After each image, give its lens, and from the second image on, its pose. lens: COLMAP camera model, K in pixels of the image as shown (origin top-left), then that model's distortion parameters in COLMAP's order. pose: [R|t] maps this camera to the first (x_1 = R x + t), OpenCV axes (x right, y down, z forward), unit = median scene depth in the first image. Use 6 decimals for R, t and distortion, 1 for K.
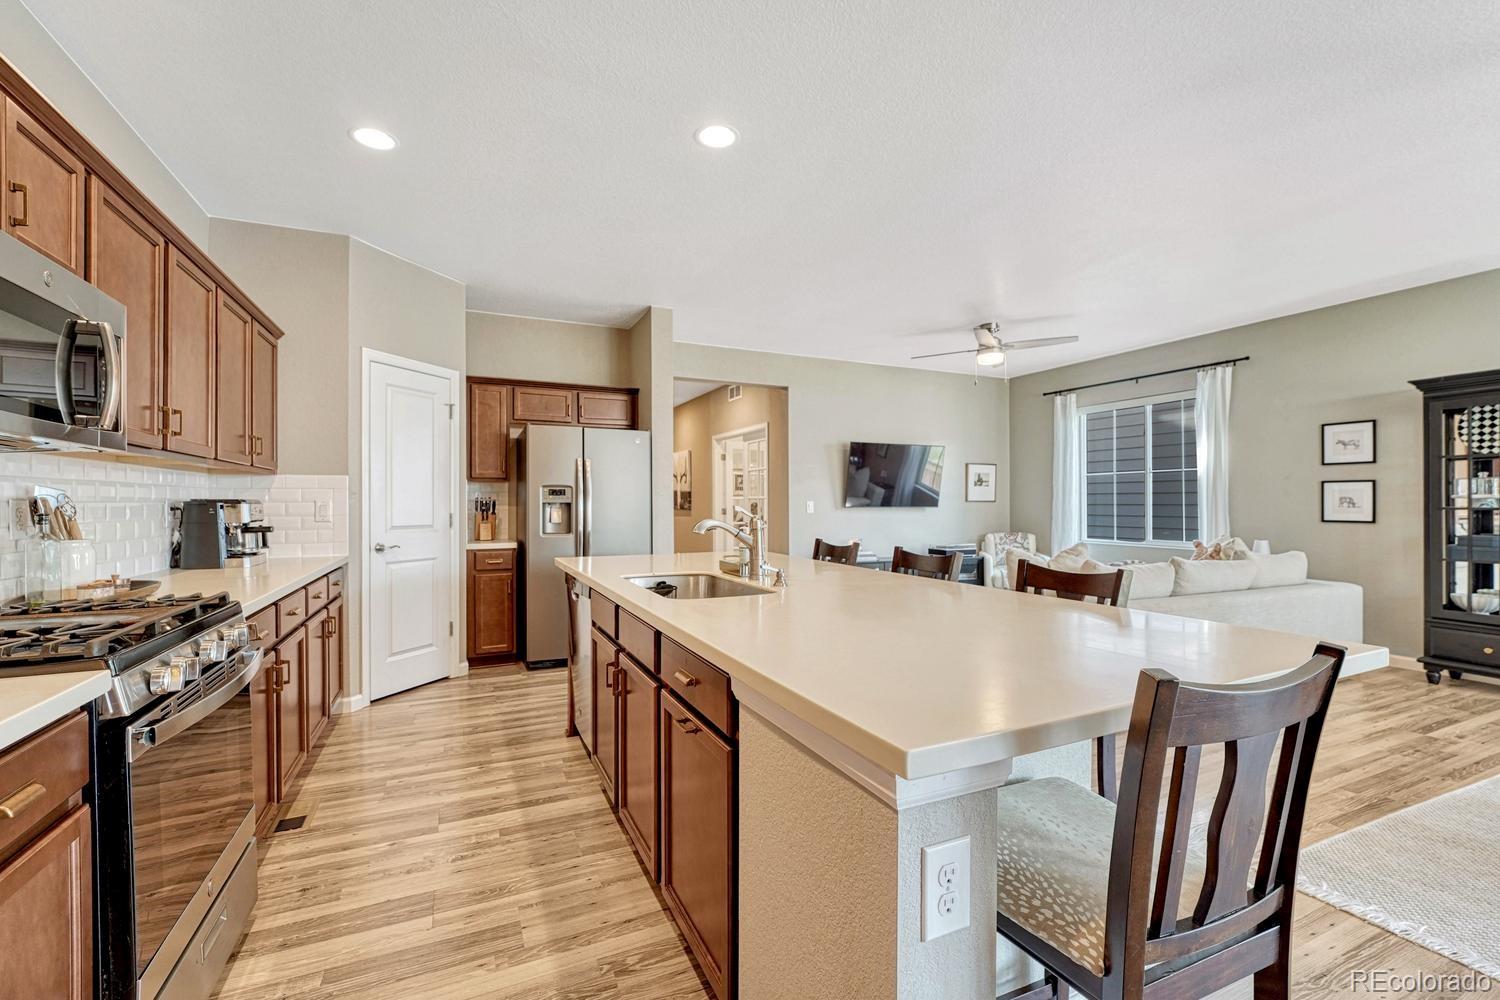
lens RADIAL K [[630.7, 0, 748.4], [0, 630.7, 506.8], [0, 0, 1]] dist [-0.008350, 0.000626]
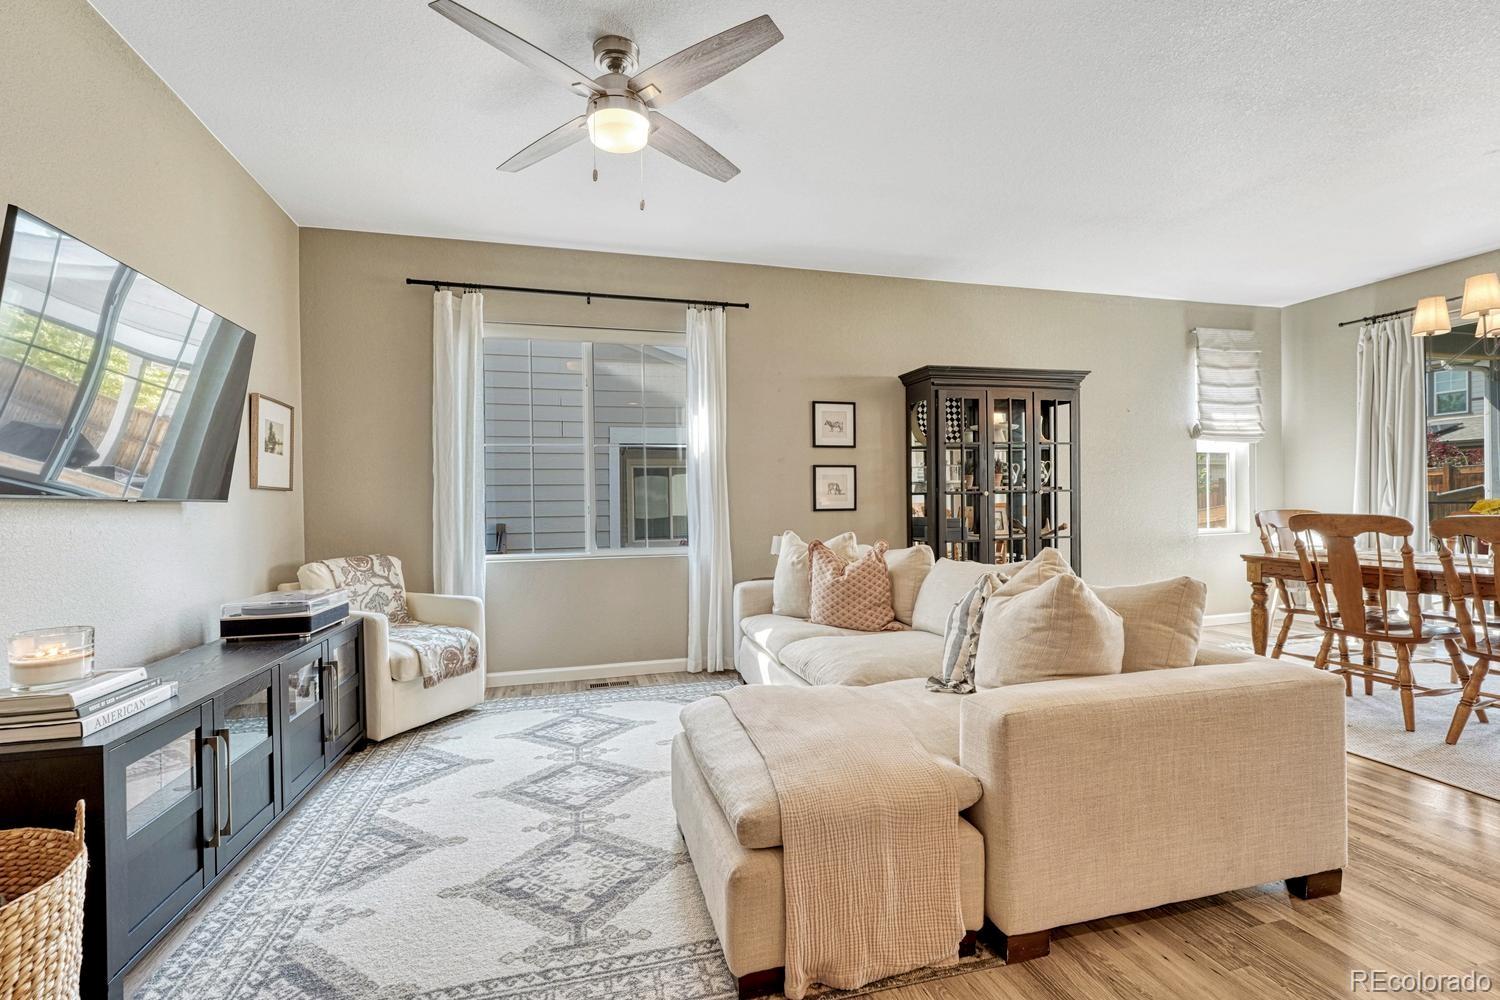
lens RADIAL K [[661.5, 0, 736.1], [0, 661.5, 516.2], [0, 0, 1]] dist [-0.004764, 0.001695]
pose [[0.160971, -0.019371, 0.986769, -0.029447], [0.021340, 0.999642, 0.016142, 0.014323], [-0.986728, 0.018459, 0.161326, 1.013579]]
